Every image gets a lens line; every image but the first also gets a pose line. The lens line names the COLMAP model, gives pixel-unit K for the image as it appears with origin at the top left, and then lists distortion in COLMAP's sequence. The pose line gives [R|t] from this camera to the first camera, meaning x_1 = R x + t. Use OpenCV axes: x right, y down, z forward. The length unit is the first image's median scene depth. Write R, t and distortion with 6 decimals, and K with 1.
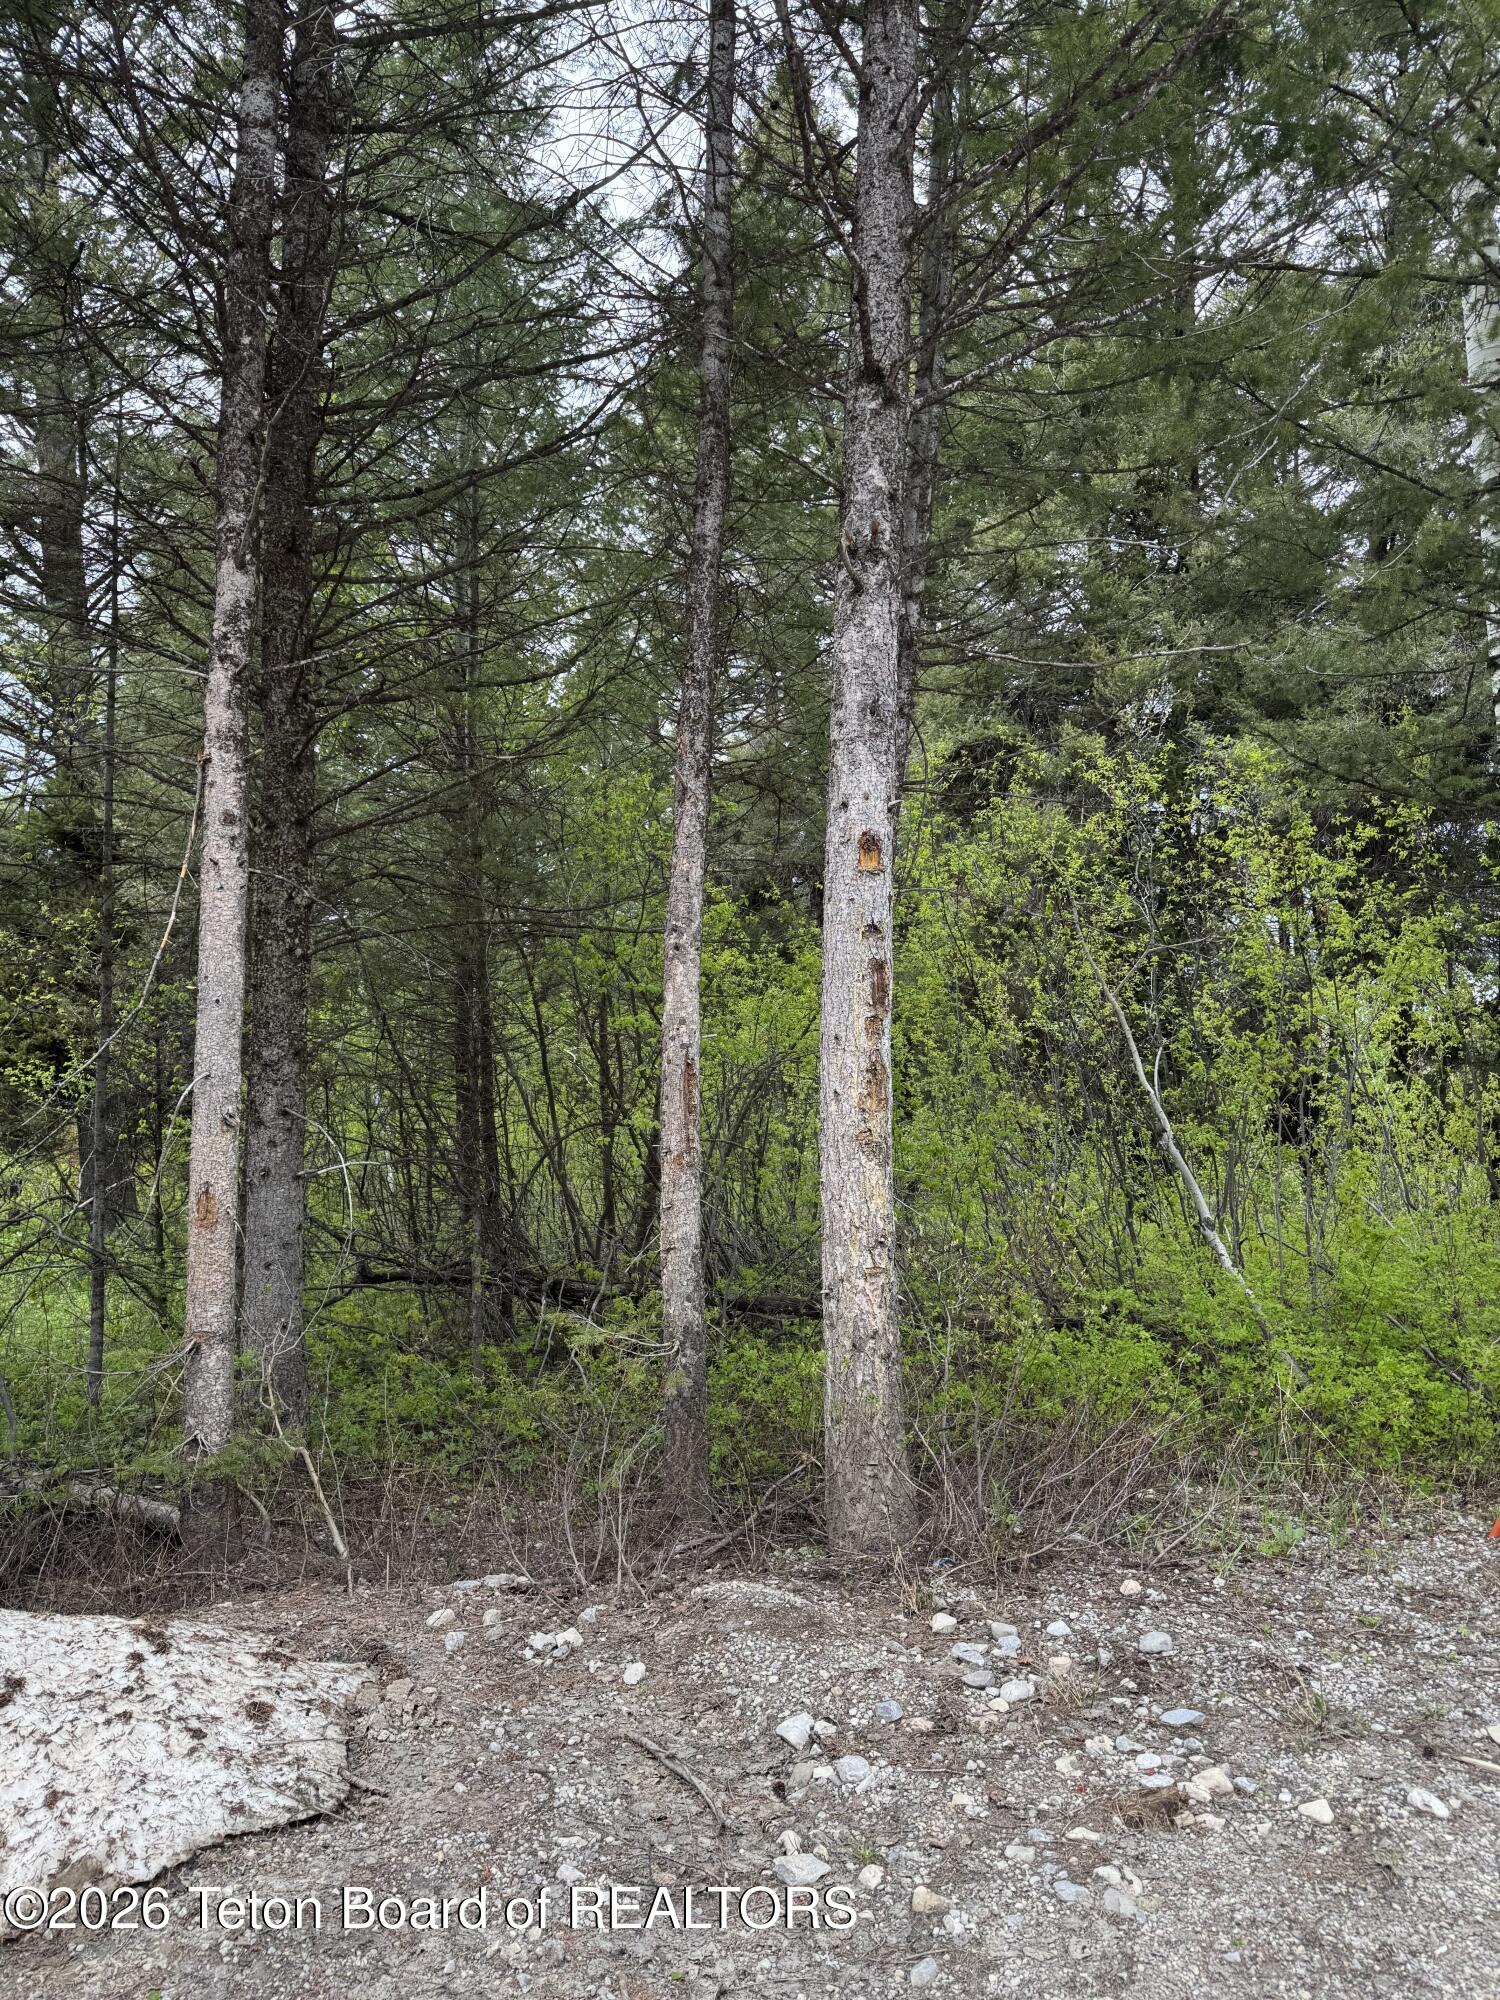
lens RADIAL K [[1395.9, 0, 750.0], [0, 1395.9, 1000.0], [0, 0, 1]] dist [0.099662, -0.150819]
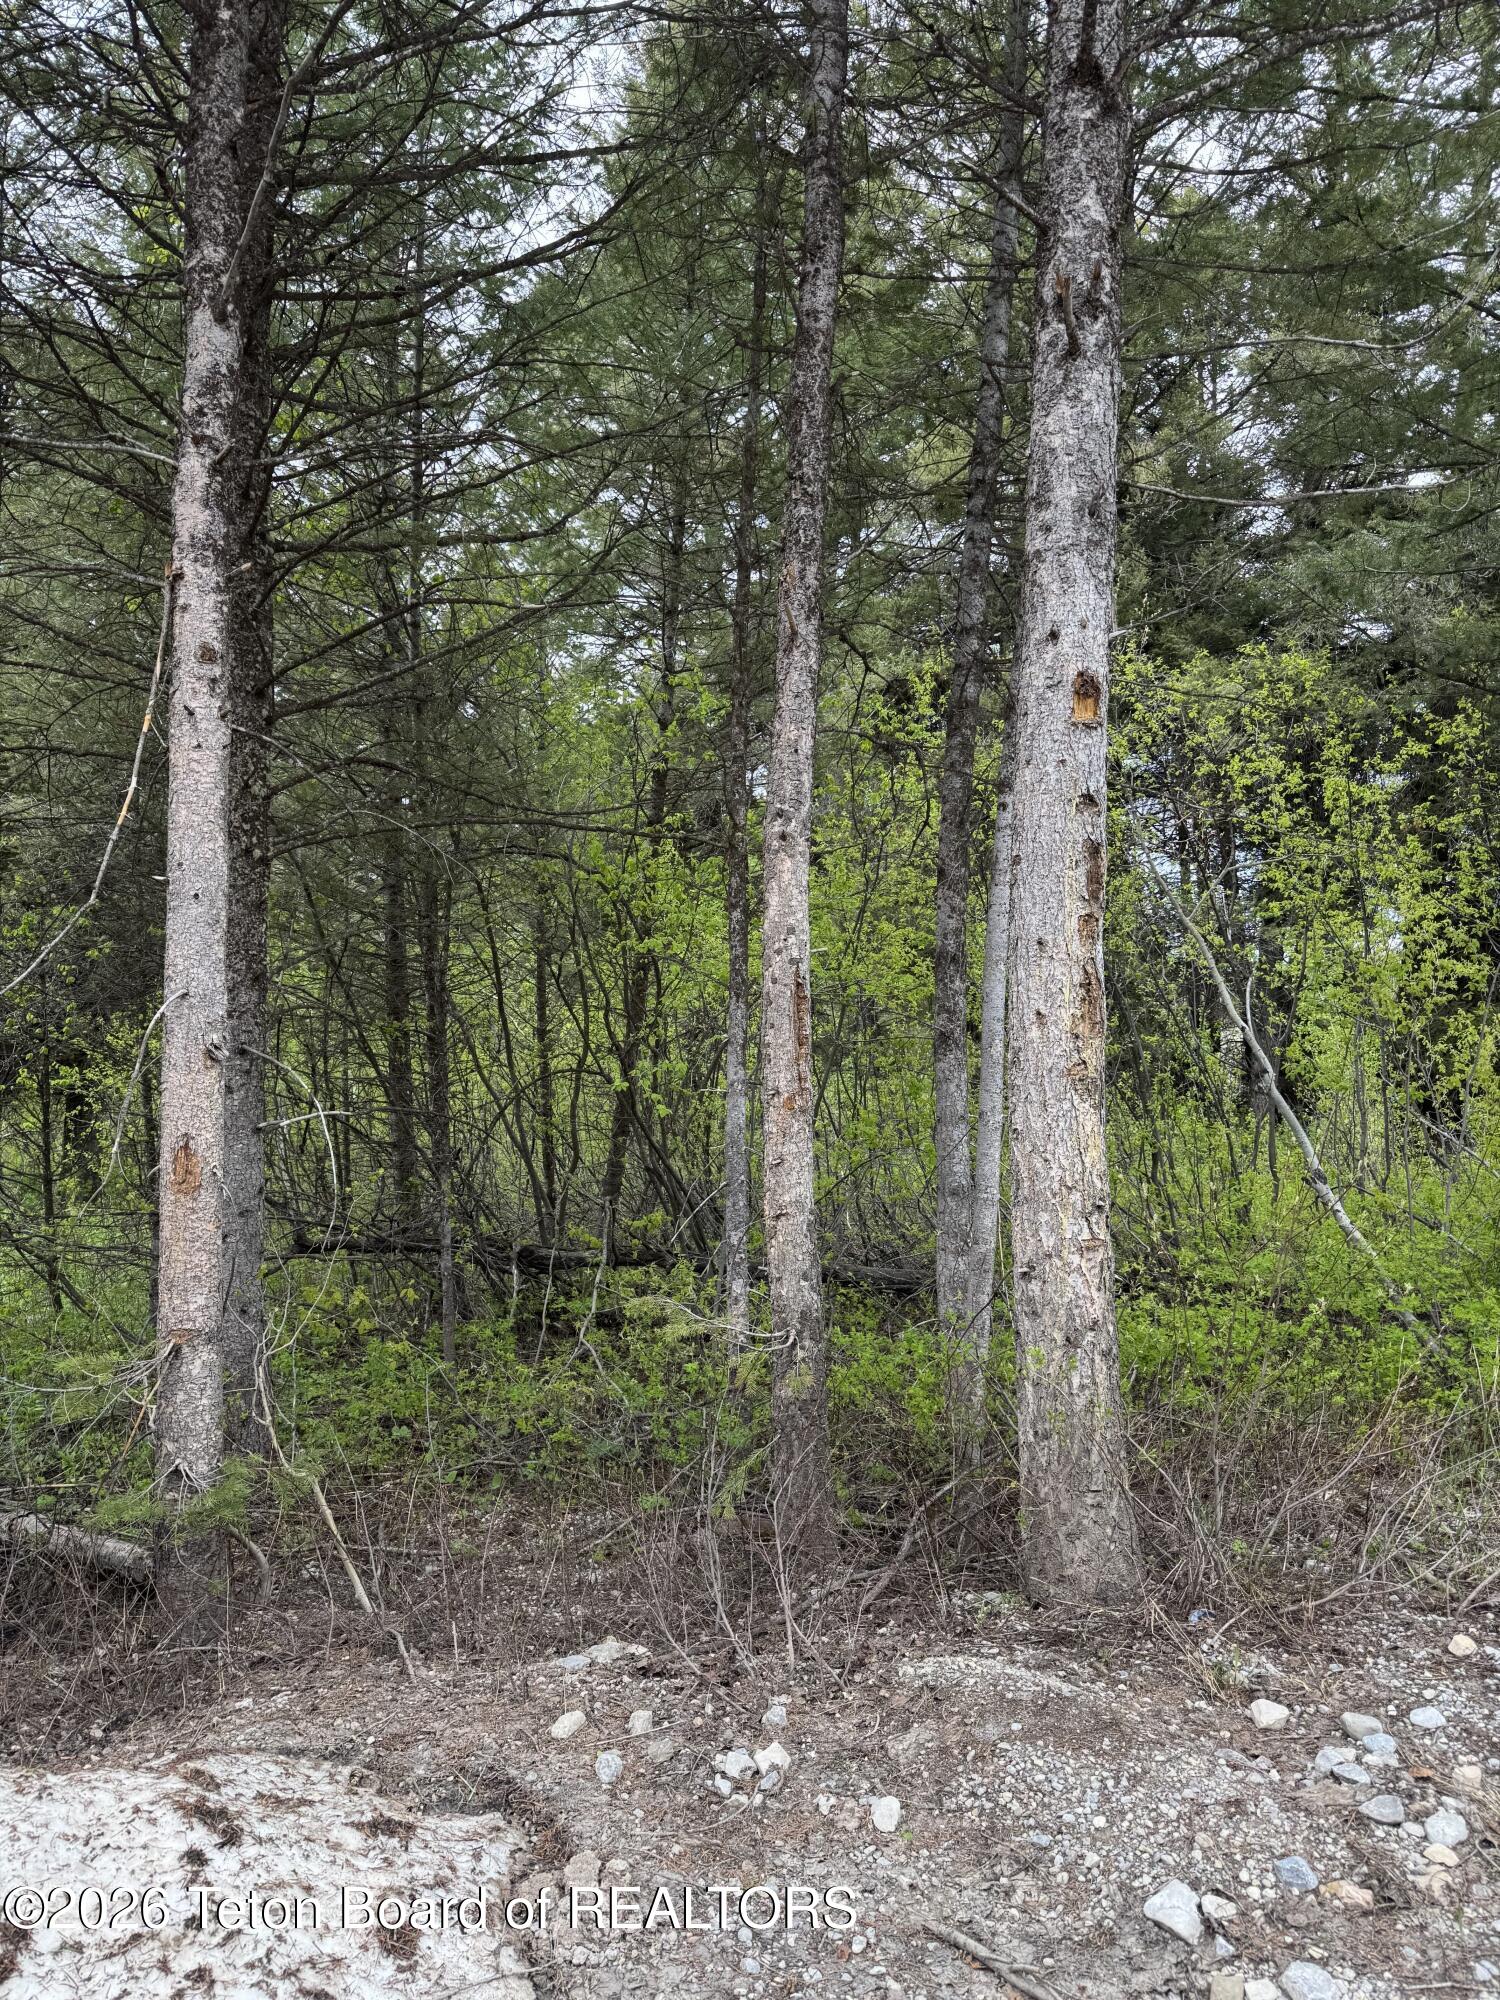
lens RADIAL K [[1419.4, 0, 750.0], [0, 1419.4, 1000.0], [0, 0, 1]] dist [0.028747, -0.037332]
pose [[0.996263, 0.000924, 0.086363, -0.162467], [-0.003707, 0.999479, 0.032070, 0.034023], [-0.086288, -0.032271, 0.995747, 0.234540]]
